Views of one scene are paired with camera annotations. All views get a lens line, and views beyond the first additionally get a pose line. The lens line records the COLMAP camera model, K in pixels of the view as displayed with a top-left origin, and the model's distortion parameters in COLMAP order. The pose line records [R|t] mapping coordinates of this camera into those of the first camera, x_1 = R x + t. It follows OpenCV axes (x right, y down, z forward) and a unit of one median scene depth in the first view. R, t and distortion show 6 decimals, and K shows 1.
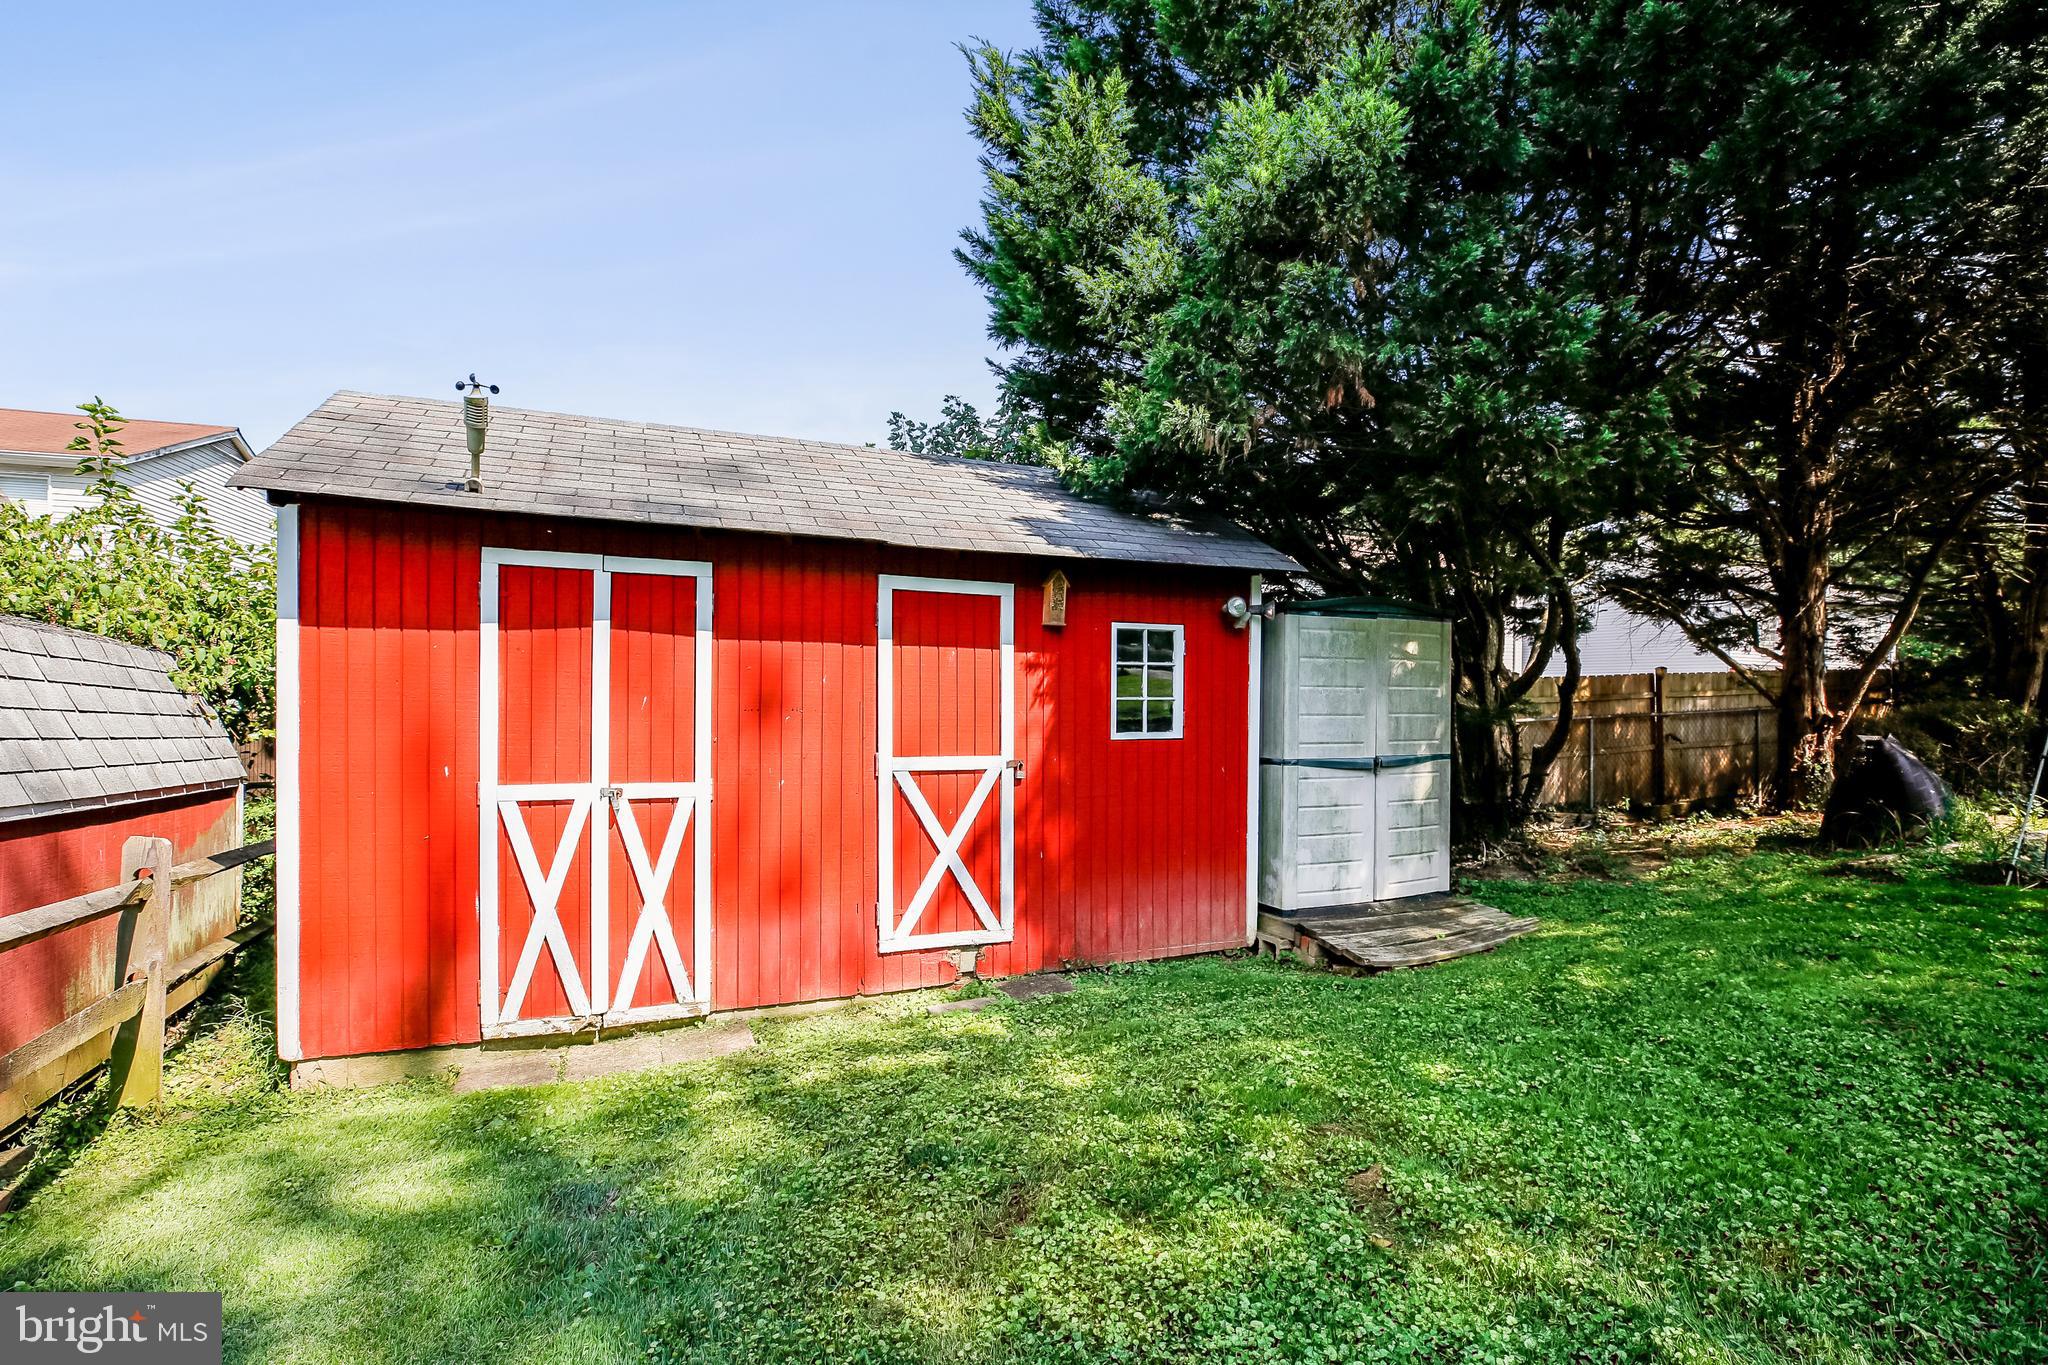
lens RADIAL K [[938.4, 0, 1028.7], [0, 938.4, 697.4], [0, 0, 1]] dist [-0.036010, 0.009256]
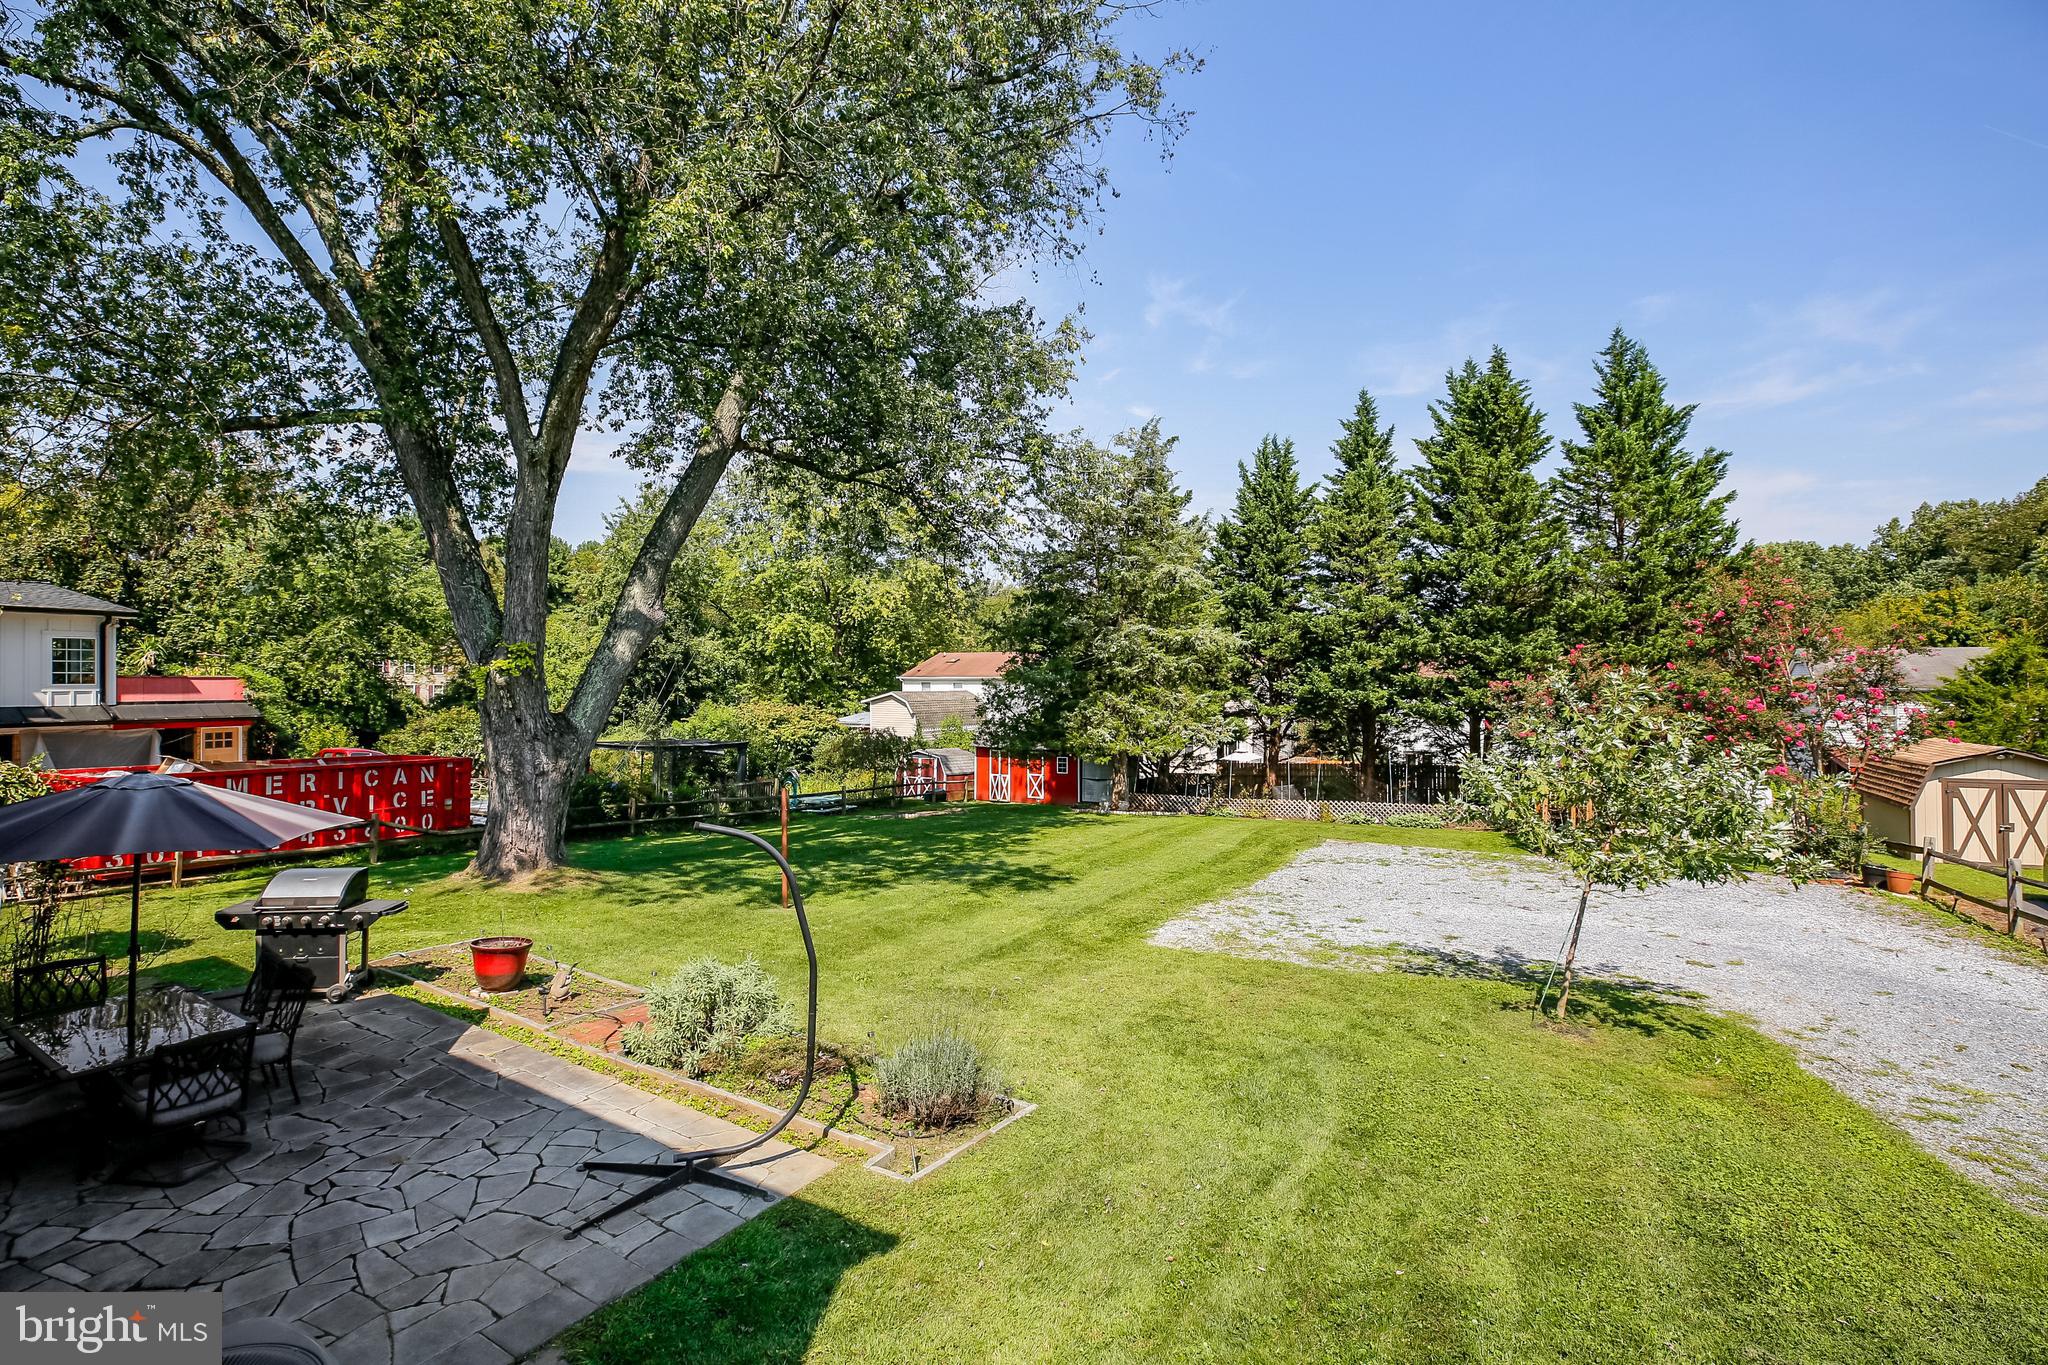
lens RADIAL K [[938.4, 0, 1030.5], [0, 938.4, 683.4], [0, 0, 1]] dist [-0.036010, 0.009256]
pose [[0.640943, 0.001169, -0.767588, 6.336437], [0.012009, 0.999861, 0.011550, -0.843697], [0.767495, -0.016621, 0.640840, -4.349960]]
